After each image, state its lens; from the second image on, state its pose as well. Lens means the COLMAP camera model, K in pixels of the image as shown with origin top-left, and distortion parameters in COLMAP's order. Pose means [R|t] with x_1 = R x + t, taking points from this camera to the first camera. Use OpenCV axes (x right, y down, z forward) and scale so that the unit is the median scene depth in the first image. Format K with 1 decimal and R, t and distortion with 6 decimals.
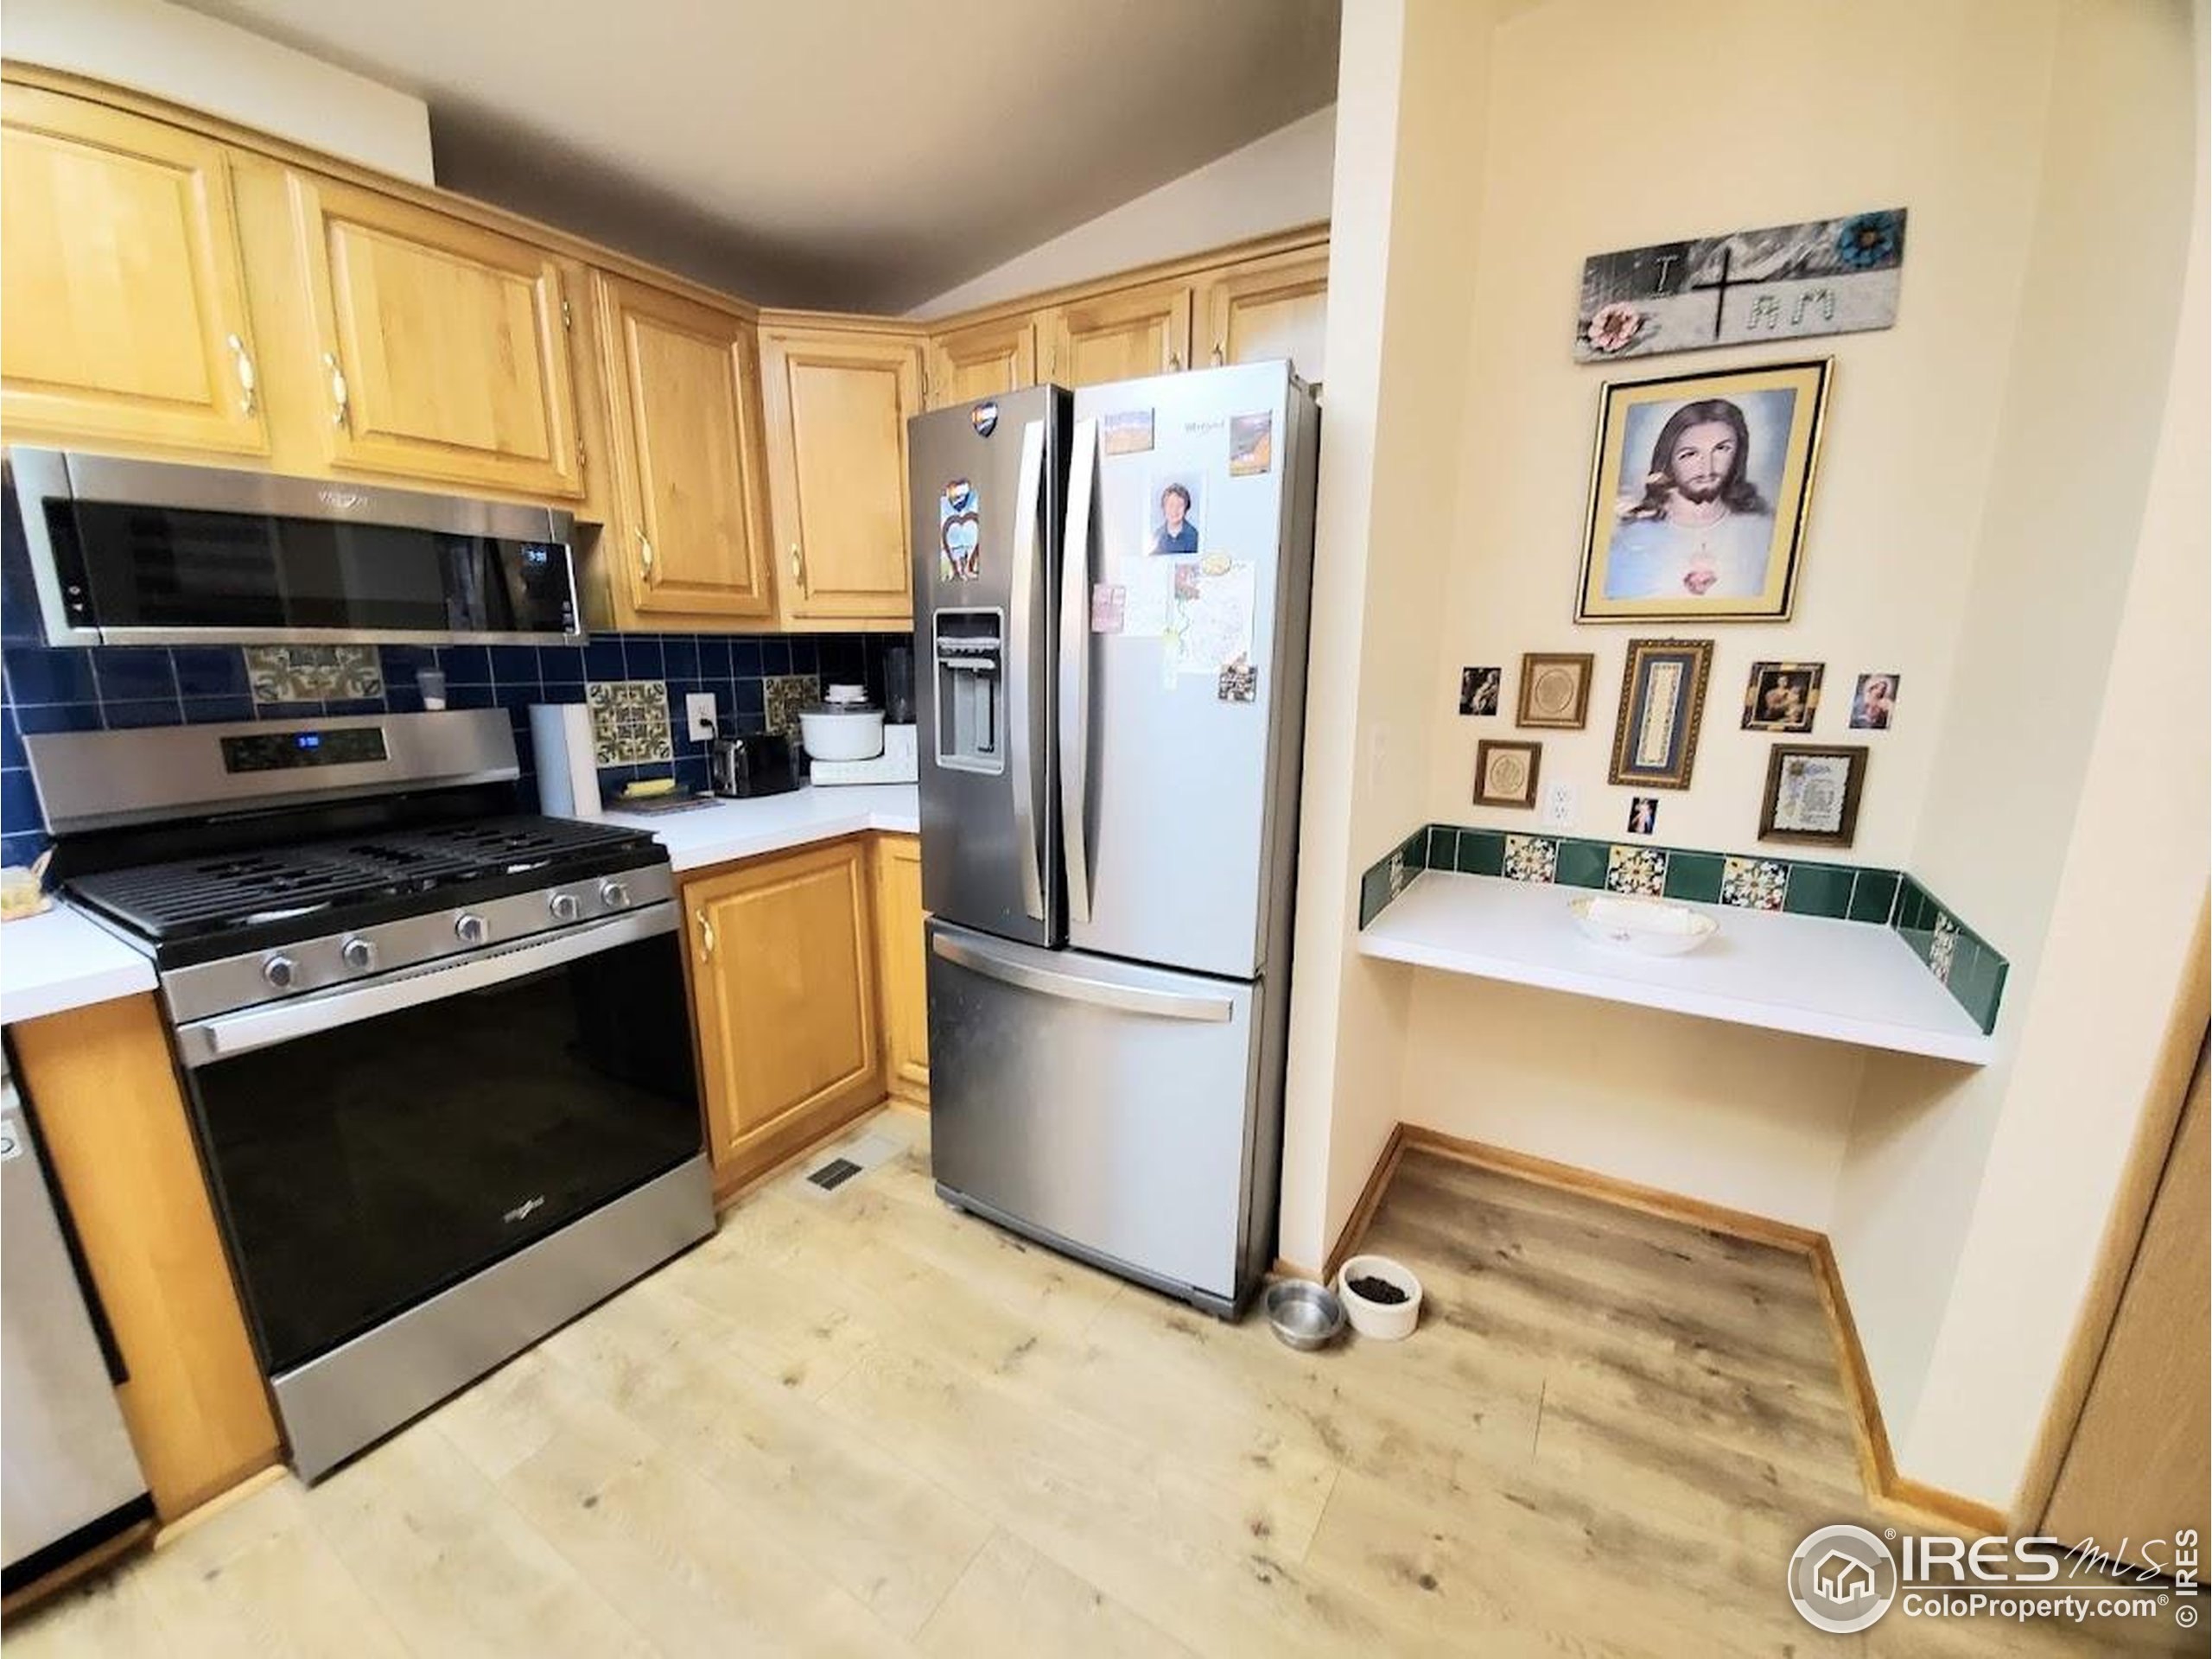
lens RADIAL K [[873.9, 0, 1084.7], [0, 873.9, 853.9], [0, 0, 1]] dist [0.004084, -0.012469]
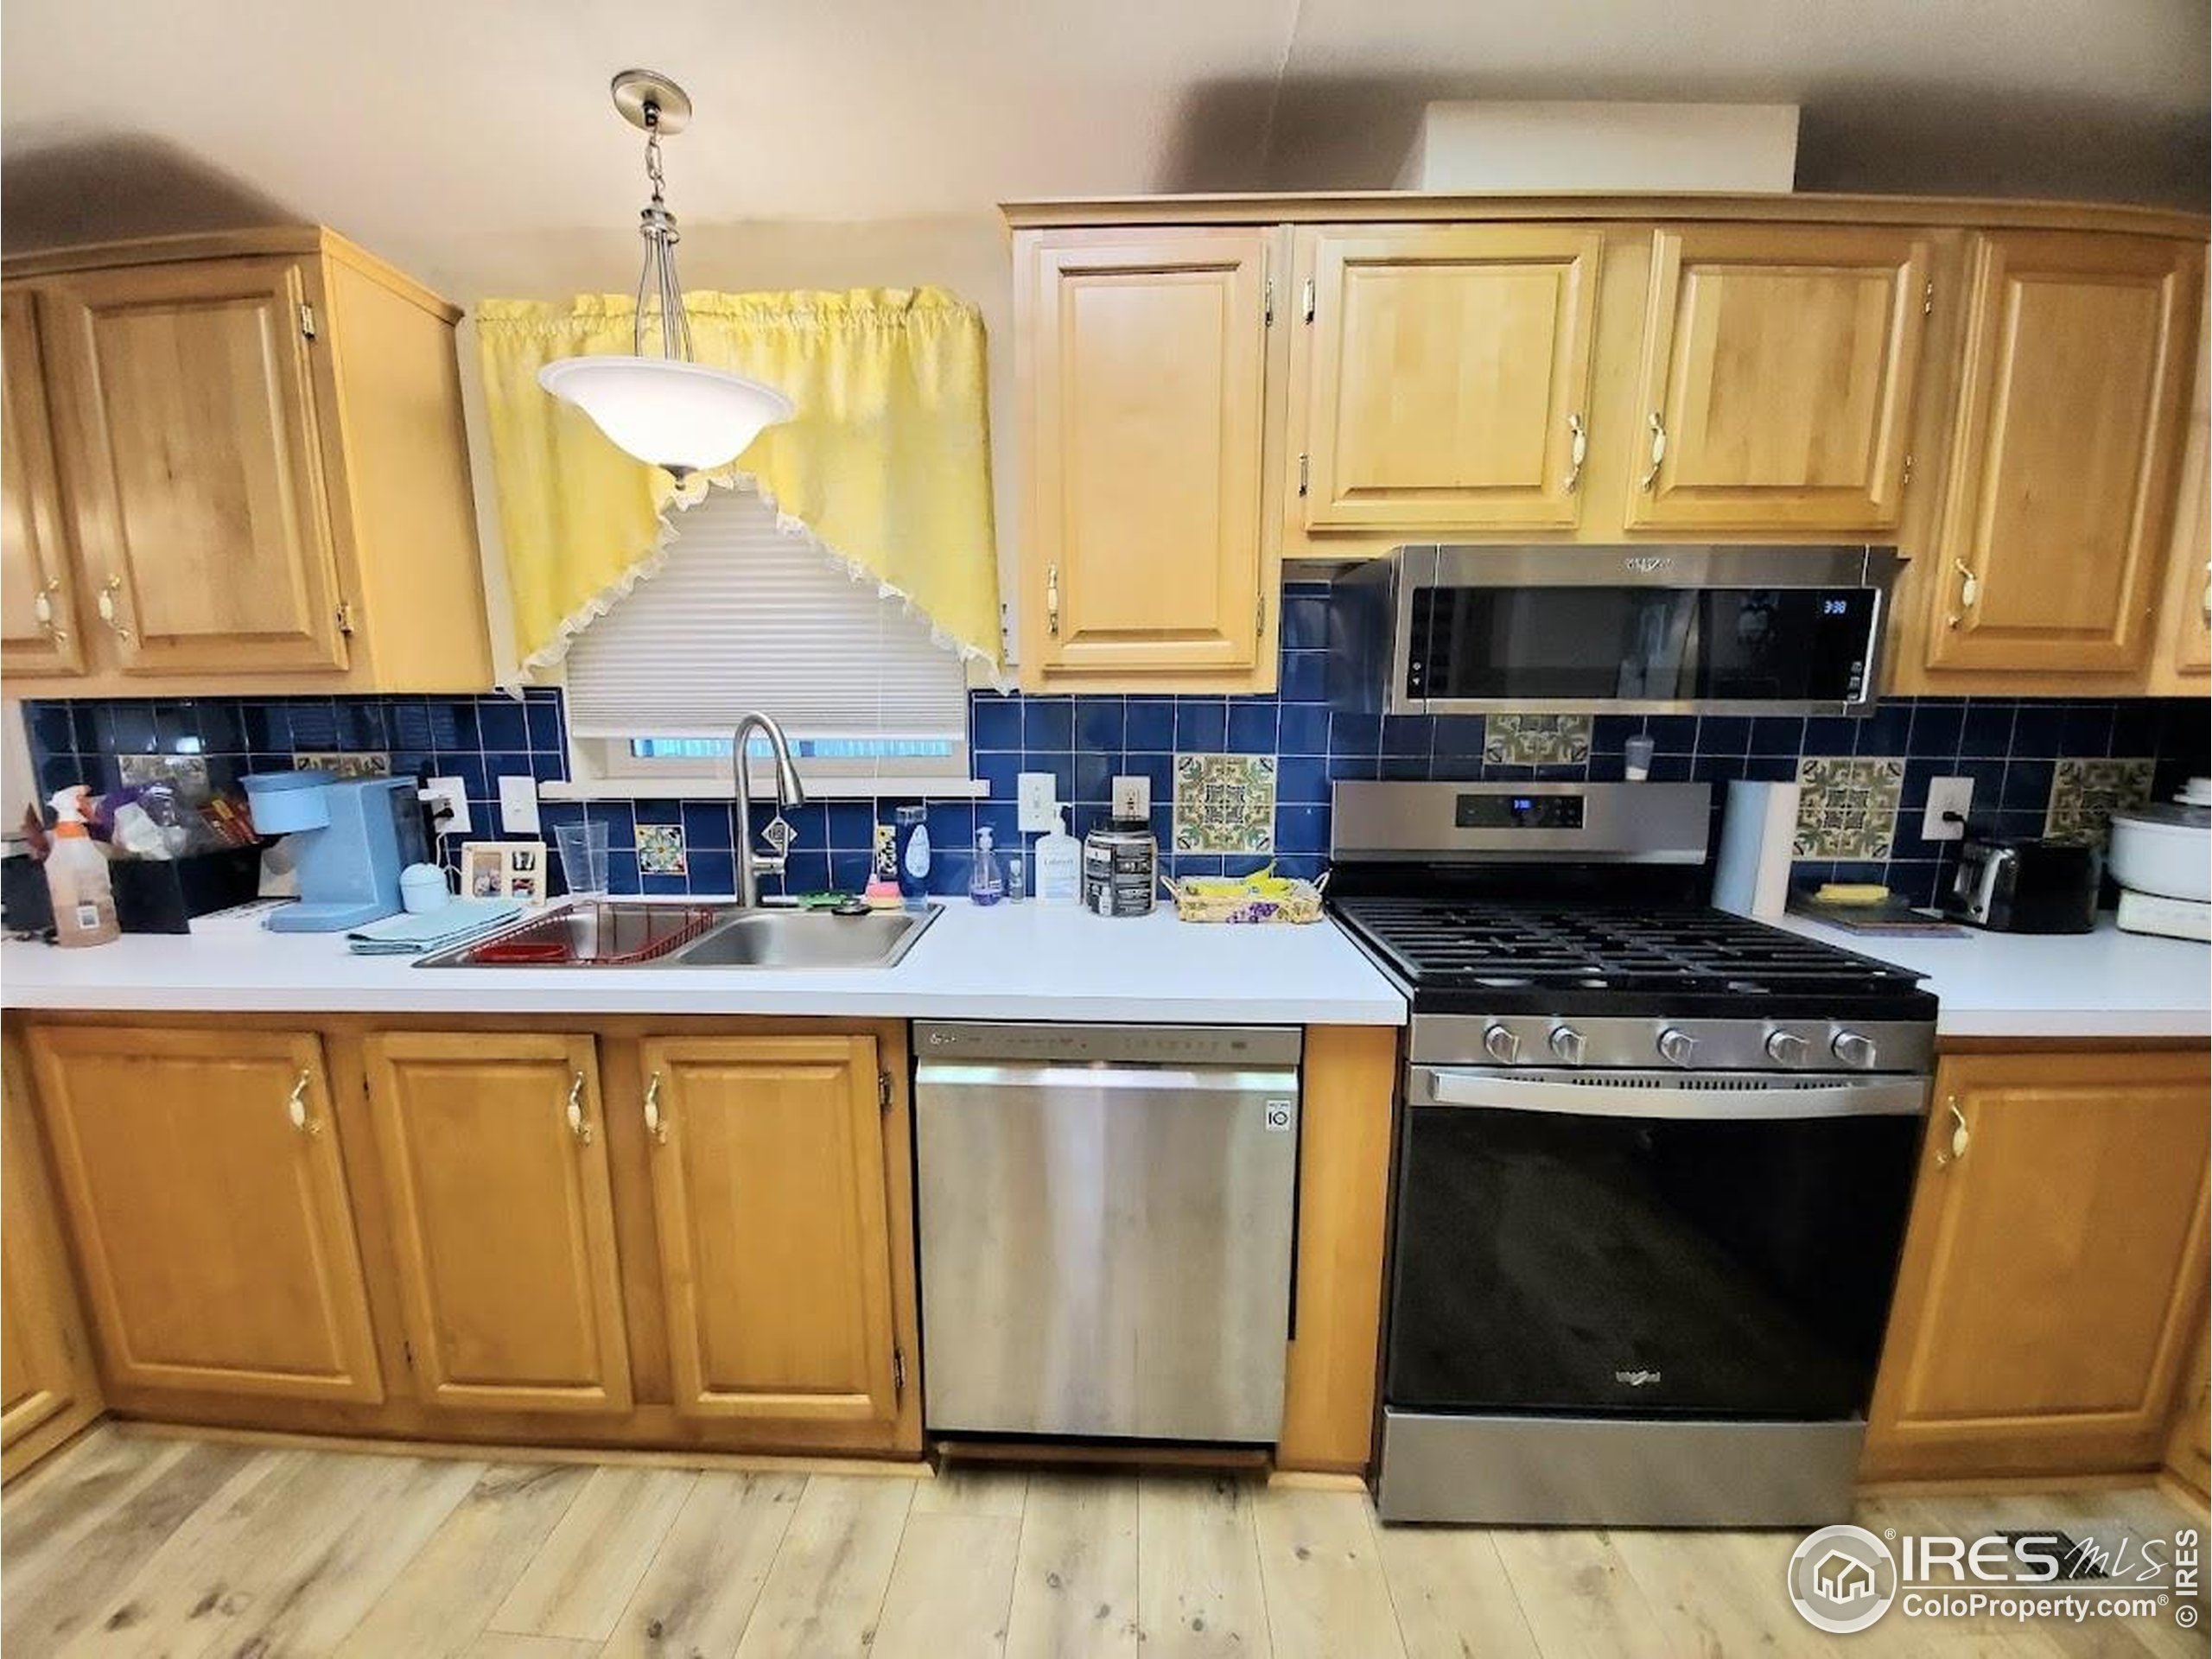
lens RADIAL K [[873.9, 0, 1095.7], [0, 873.9, 855.1], [0, 0, 1]] dist [0.004084, -0.012469]
pose [[0.487233, 0.149259, -0.860422, -0.227123], [-0.199818, 0.978200, 0.056539, -0.026444], [0.850104, 0.144380, 0.506437, 0.049801]]
